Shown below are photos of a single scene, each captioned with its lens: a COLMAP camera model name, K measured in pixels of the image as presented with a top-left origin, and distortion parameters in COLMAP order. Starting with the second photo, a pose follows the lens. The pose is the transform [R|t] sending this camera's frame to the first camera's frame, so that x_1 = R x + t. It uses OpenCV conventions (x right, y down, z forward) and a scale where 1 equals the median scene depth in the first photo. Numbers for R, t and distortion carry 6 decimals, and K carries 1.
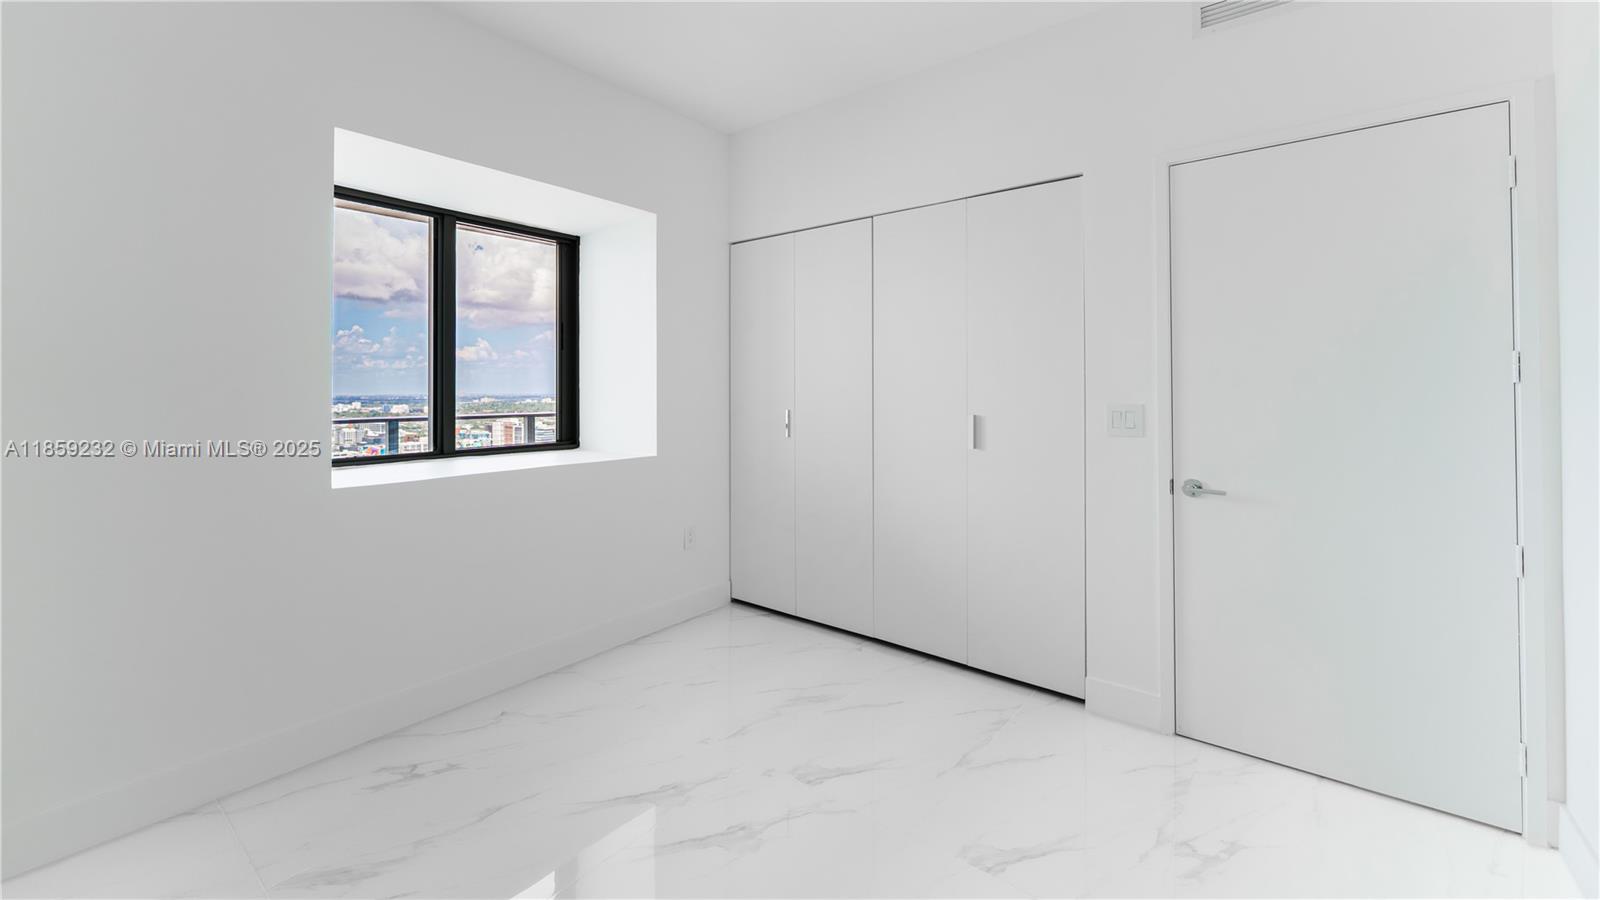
lens RADIAL K [[646.1, 0, 808.9], [0, 646.1, 387.9], [0, 0, 1]] dist [-0.000847, 0.000306]
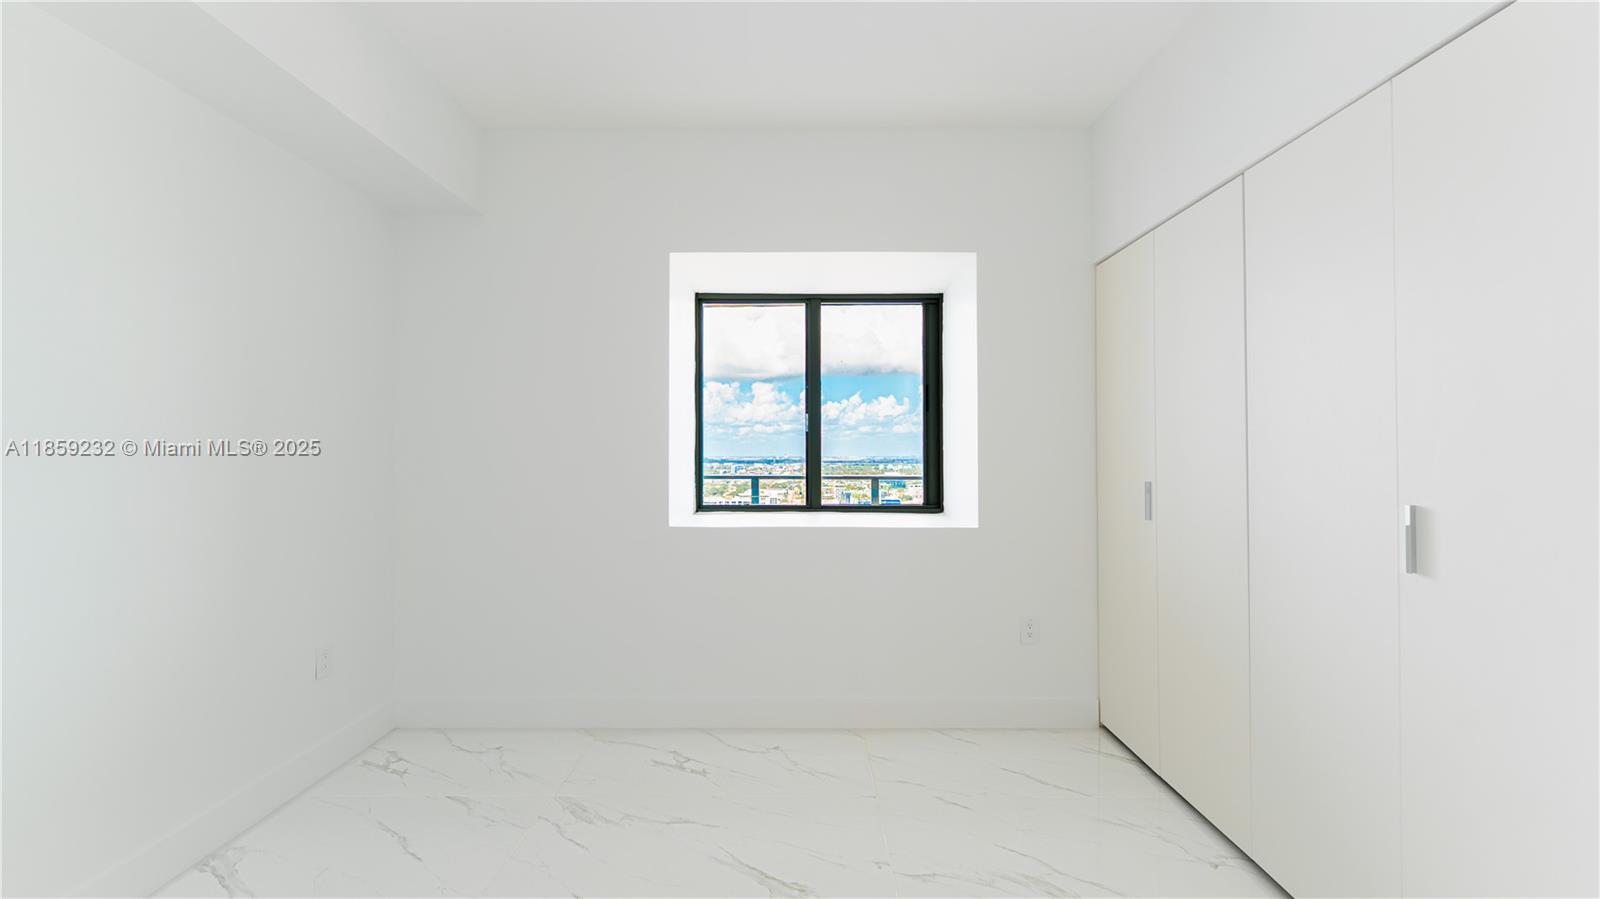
lens RADIAL K [[646.1, 0, 806.4], [0, 646.1, 451.3], [0, 0, 1]] dist [-0.000847, 0.000306]
pose [[0.598668, 0.000687, -0.800997, 0.341933], [0.000255, 0.999999, 0.001048, -0.000053], [0.800998, -0.000832, 0.598667, 0.303143]]
